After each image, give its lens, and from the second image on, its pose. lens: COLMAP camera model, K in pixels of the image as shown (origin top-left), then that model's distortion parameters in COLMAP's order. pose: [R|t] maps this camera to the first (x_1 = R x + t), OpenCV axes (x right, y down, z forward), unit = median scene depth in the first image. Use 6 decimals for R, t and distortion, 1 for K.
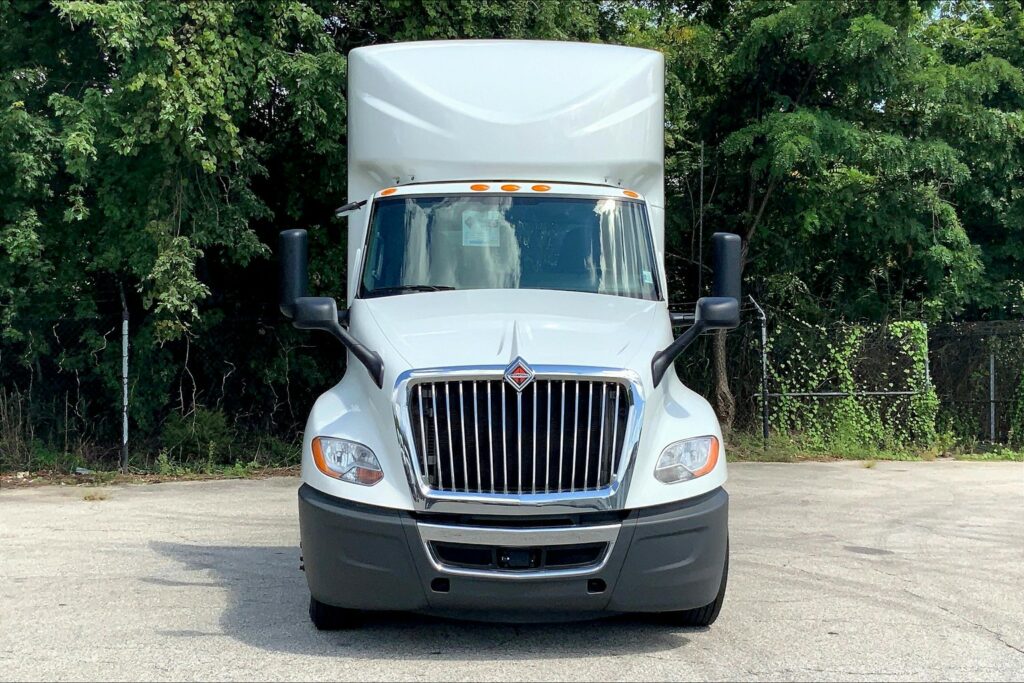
lens RADIAL K [[1295.9, 0, 545.2], [0, 1295.9, 350.8], [0, 0, 1]] dist [0.067117, 0.008725]
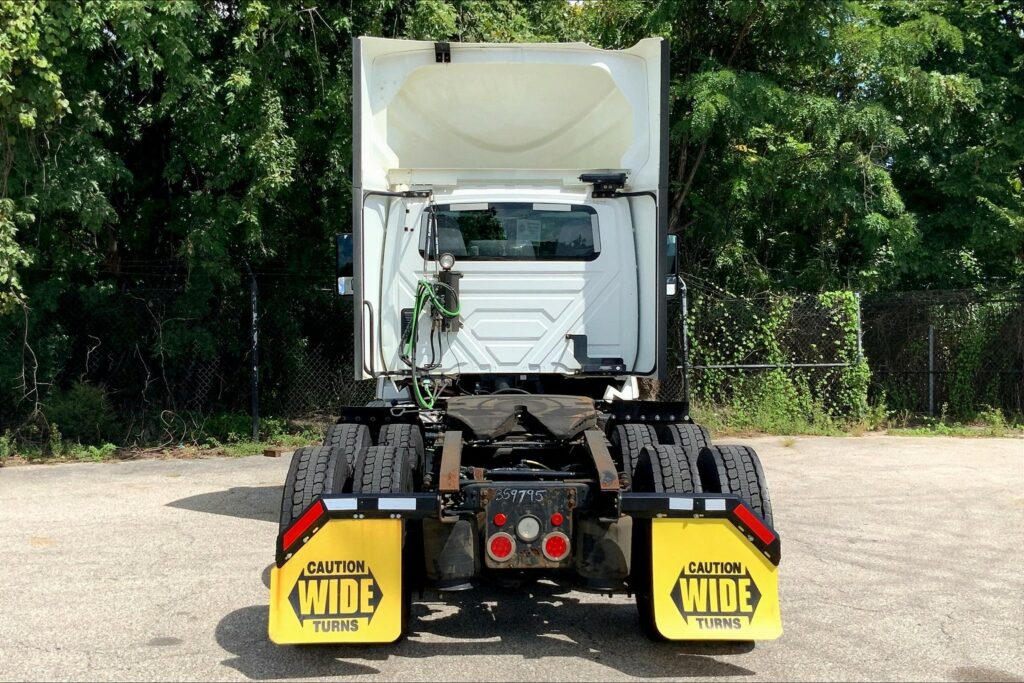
lens RADIAL K [[1116.5, 0, 512.0], [0, 1116.5, 341.5], [0, 0, 1]] dist [0.056146, -0.021687]
pose [[0.998923, -0.000634, -0.046401, 0.074658], [0.001590, 0.999787, 0.020557, -0.002628], [0.046378, -0.020608, 0.998711, 0.156198]]
